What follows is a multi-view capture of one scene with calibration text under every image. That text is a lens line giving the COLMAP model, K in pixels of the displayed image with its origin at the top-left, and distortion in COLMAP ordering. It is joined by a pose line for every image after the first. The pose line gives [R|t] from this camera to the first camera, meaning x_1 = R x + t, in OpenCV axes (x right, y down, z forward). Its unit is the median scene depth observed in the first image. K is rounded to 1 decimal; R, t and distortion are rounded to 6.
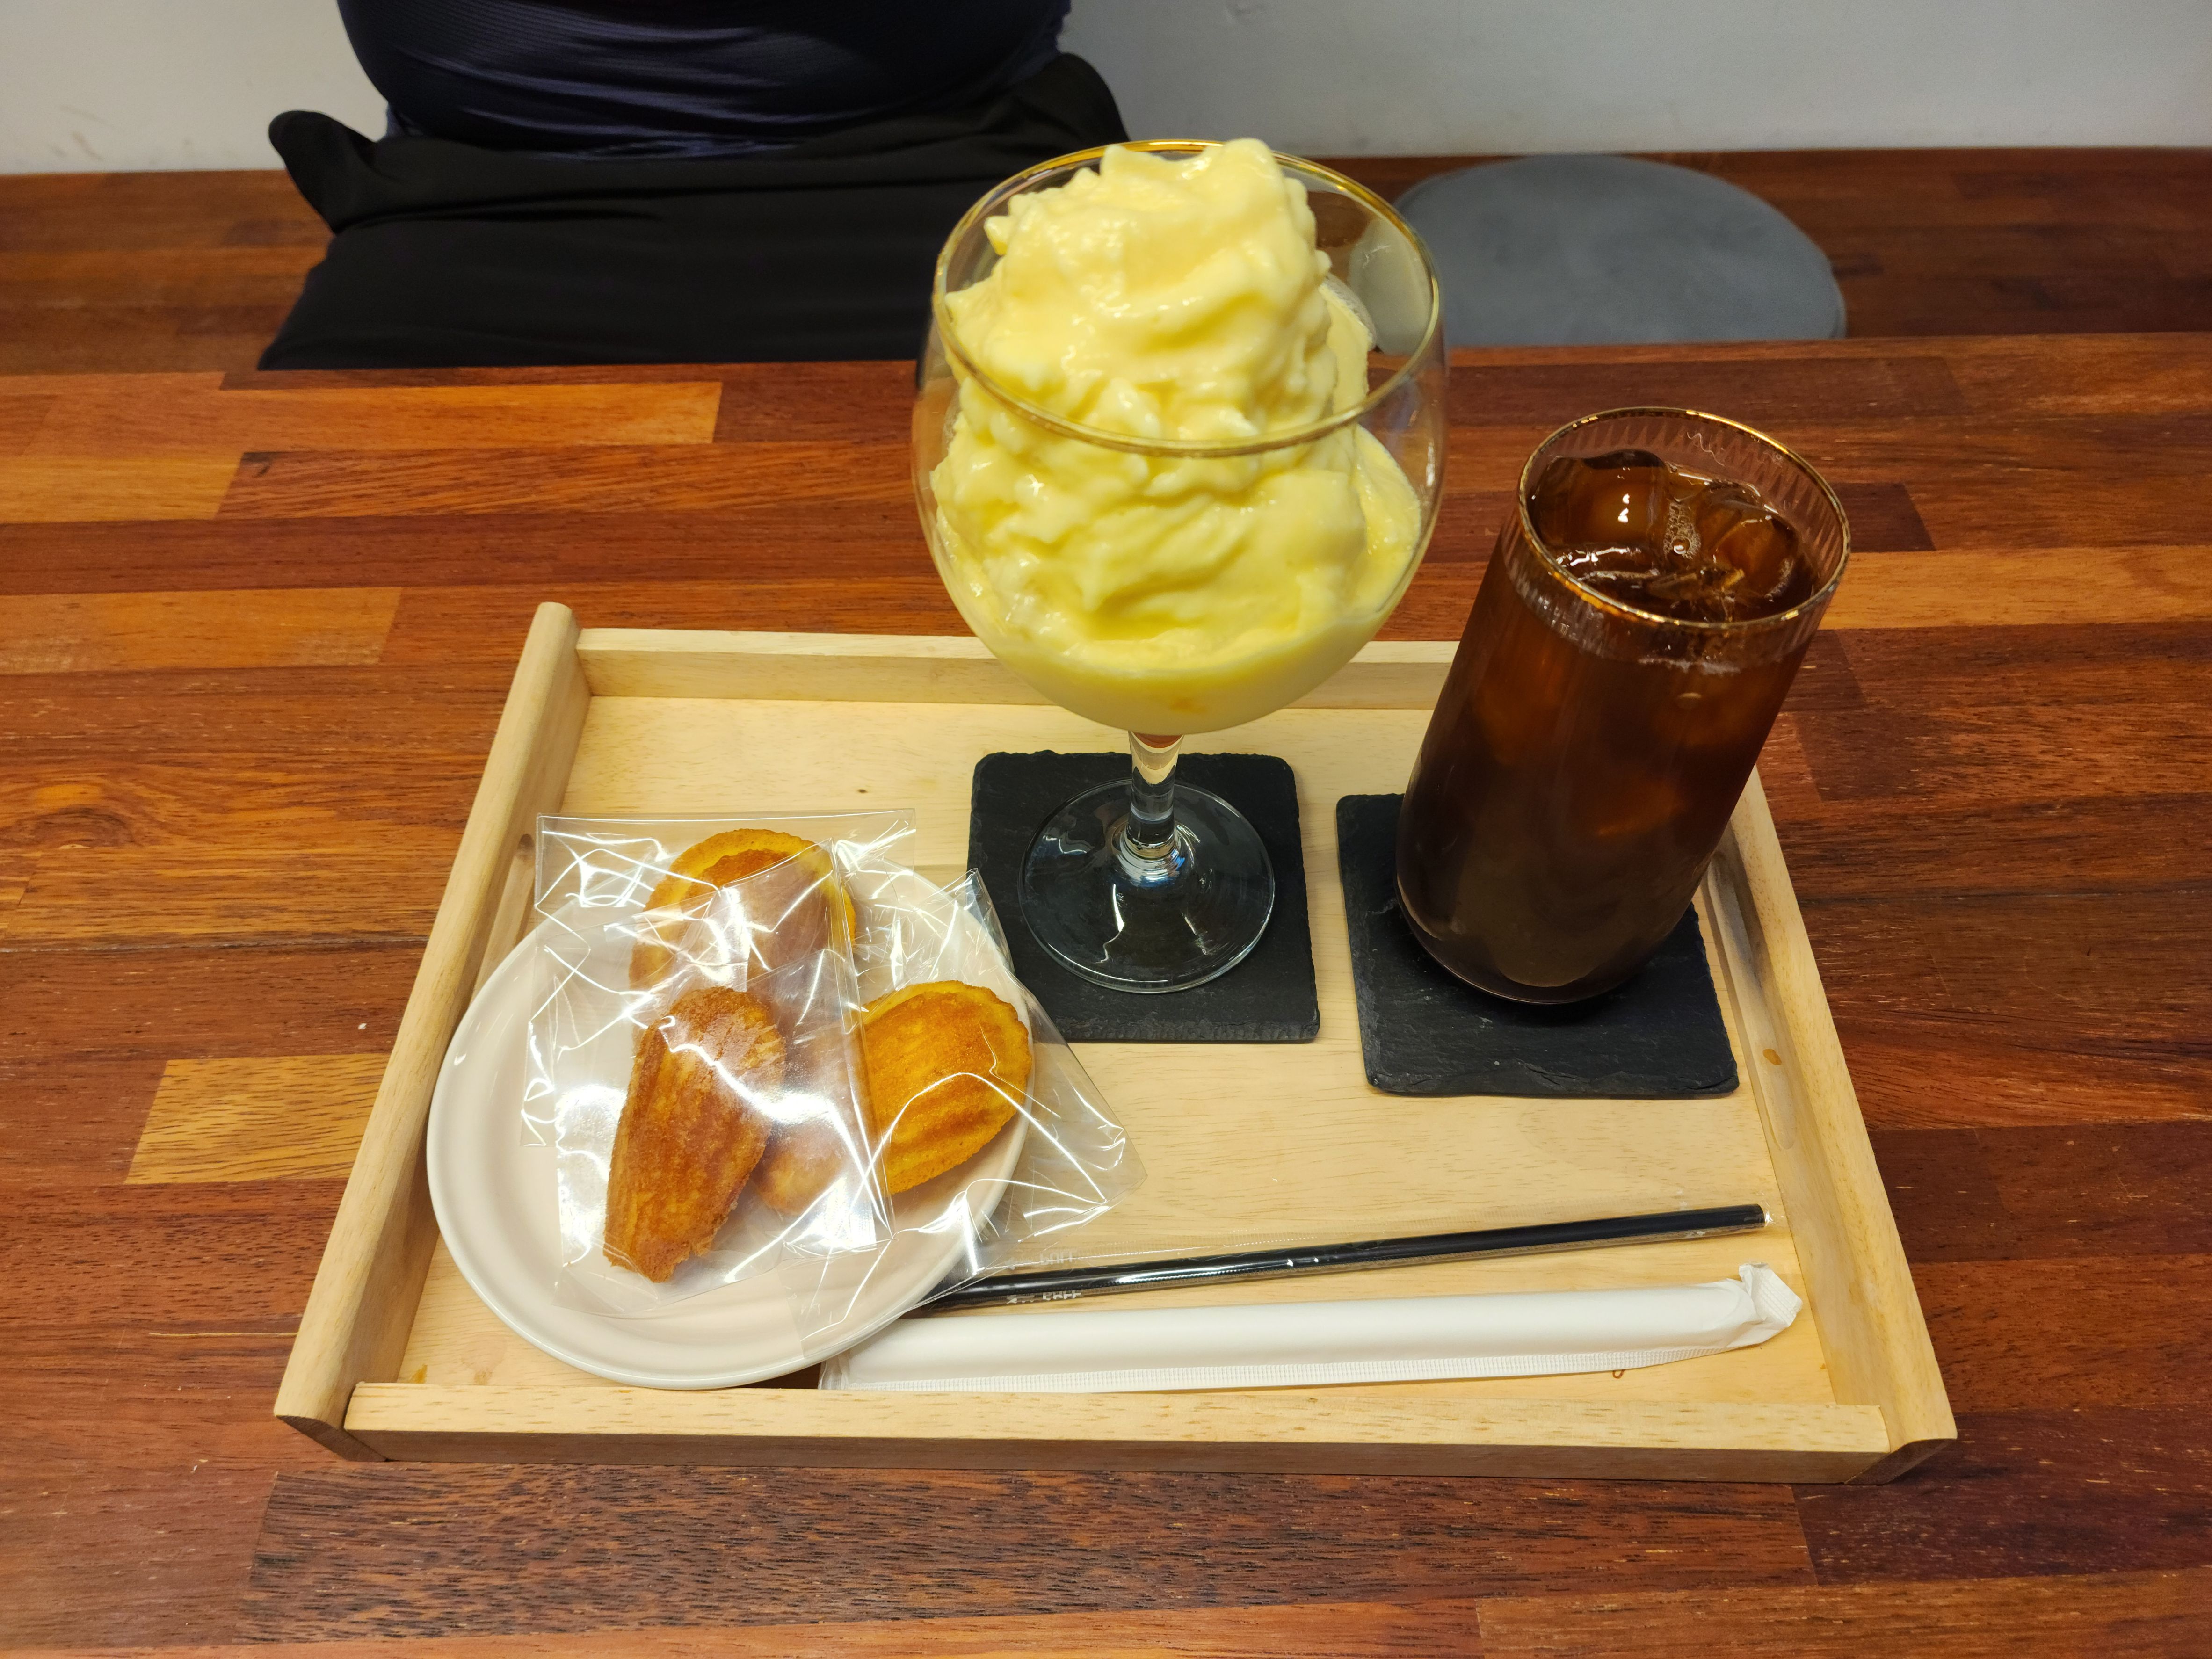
lens RADIAL K [[1530.4, 0, 1101.3], [0, 1530.4, 816.1], [0, 0, 1]] dist [0.049430, -0.050765]
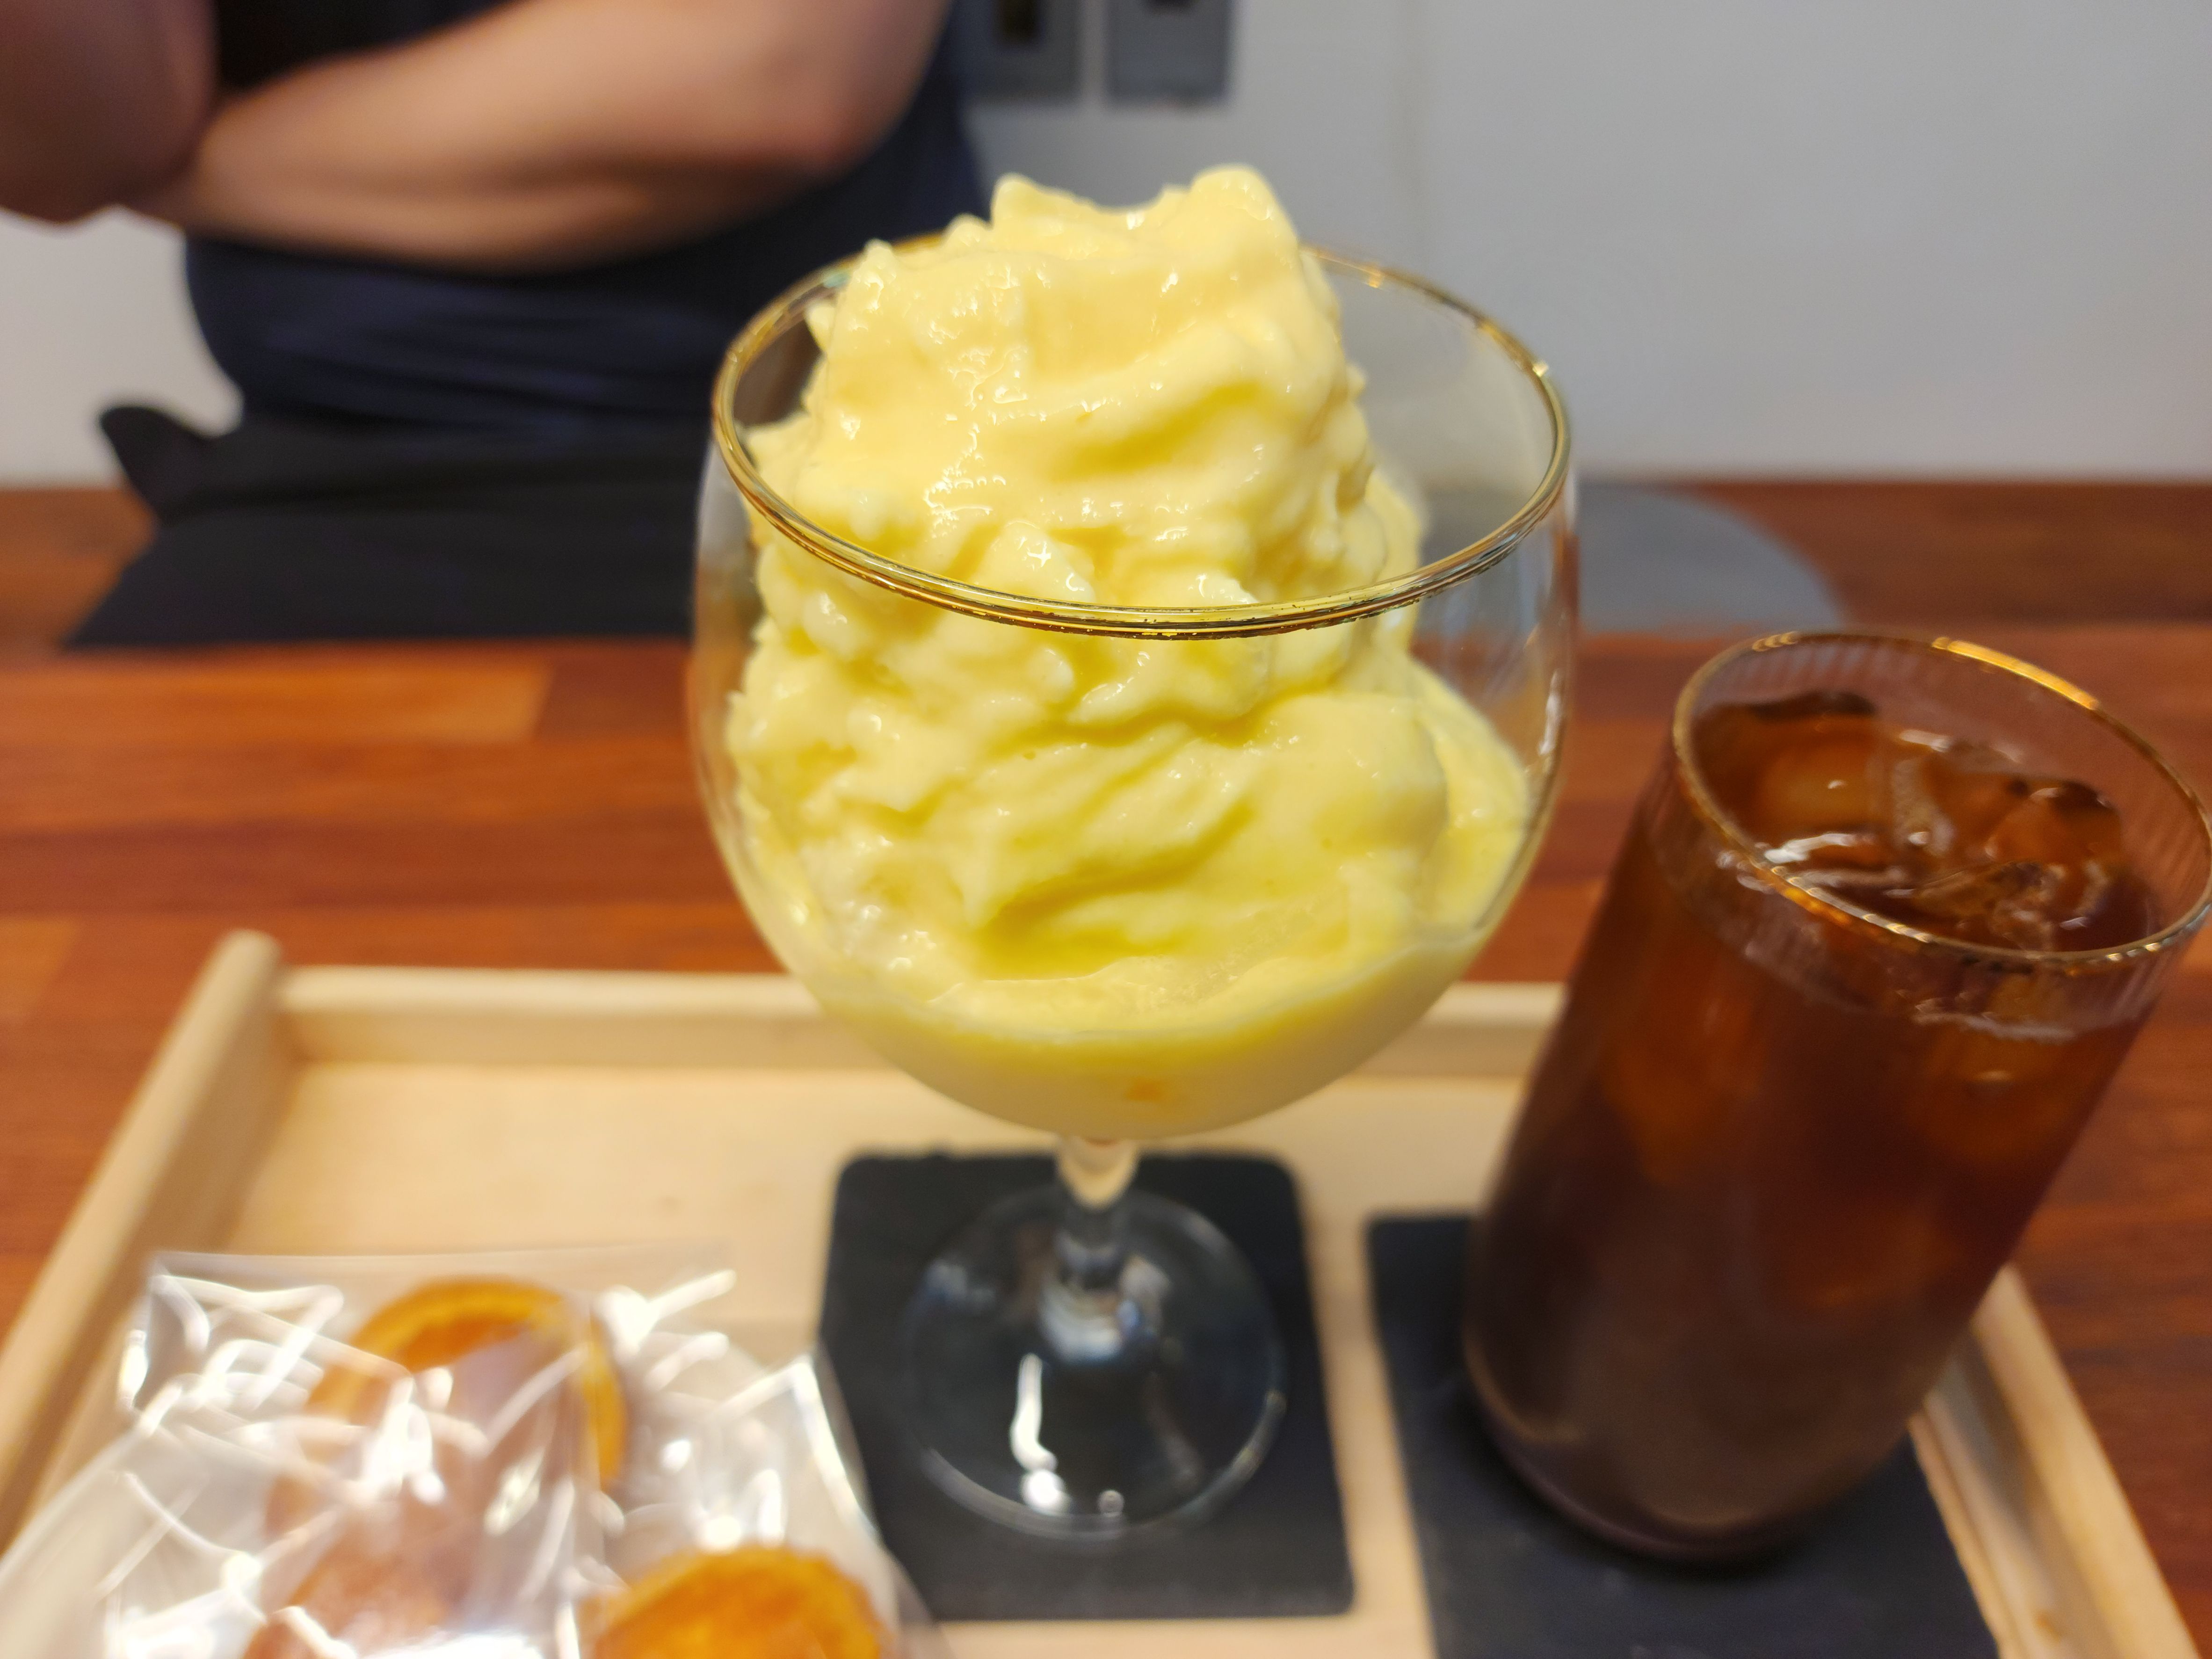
lens RADIAL K [[1578.7, 0, 1109.2], [0, 1578.7, 810.4], [0, 0, 1]] dist [0.052998, -0.071313]
pose [[0.999100, 0.000413, 0.042426, 0.011763], [0.009096, 0.974617, -0.223692, -0.030683], [-0.041442, 0.223877, 0.973736, 0.281242]]
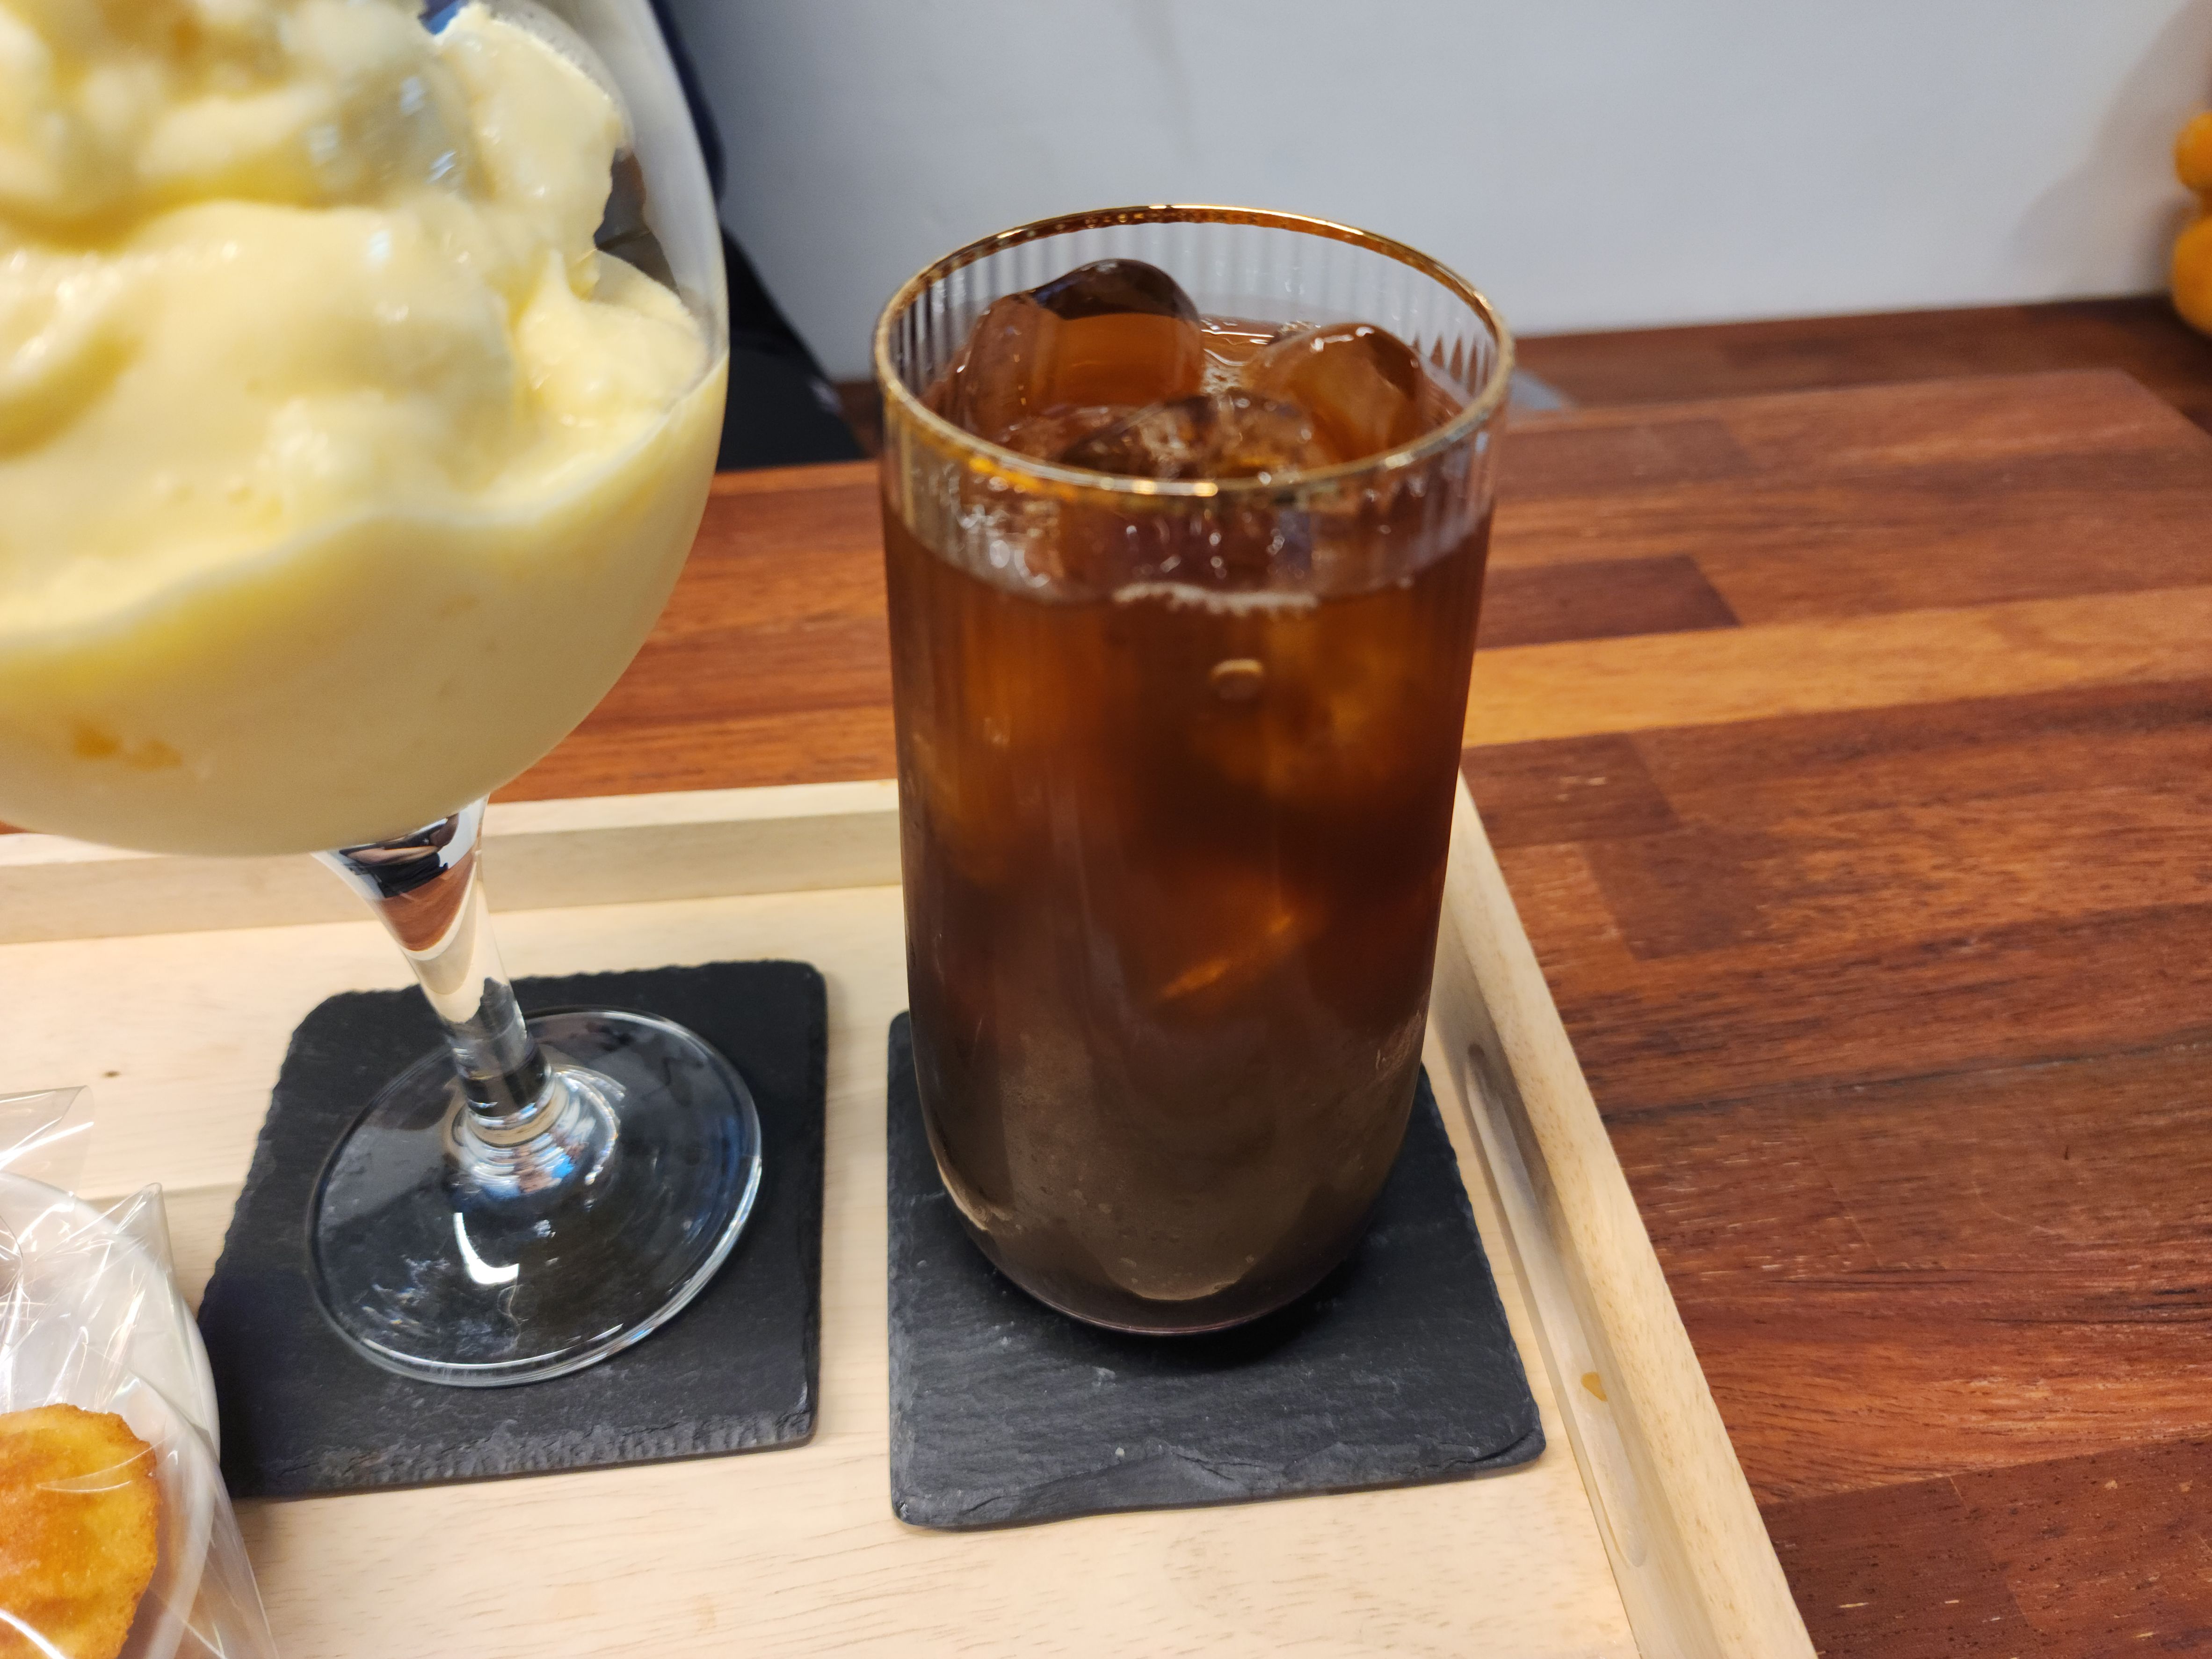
lens RADIAL K [[1567.8, 0, 1091.4], [0, 1567.8, 829.9], [0, 0, 1]] dist [0.050753, -0.058024]
pose [[0.993967, -0.079615, 0.075437, 0.210886], [0.092007, 0.979650, -0.178381, 0.038647], [-0.059701, 0.184245, 0.981066, 0.378795]]
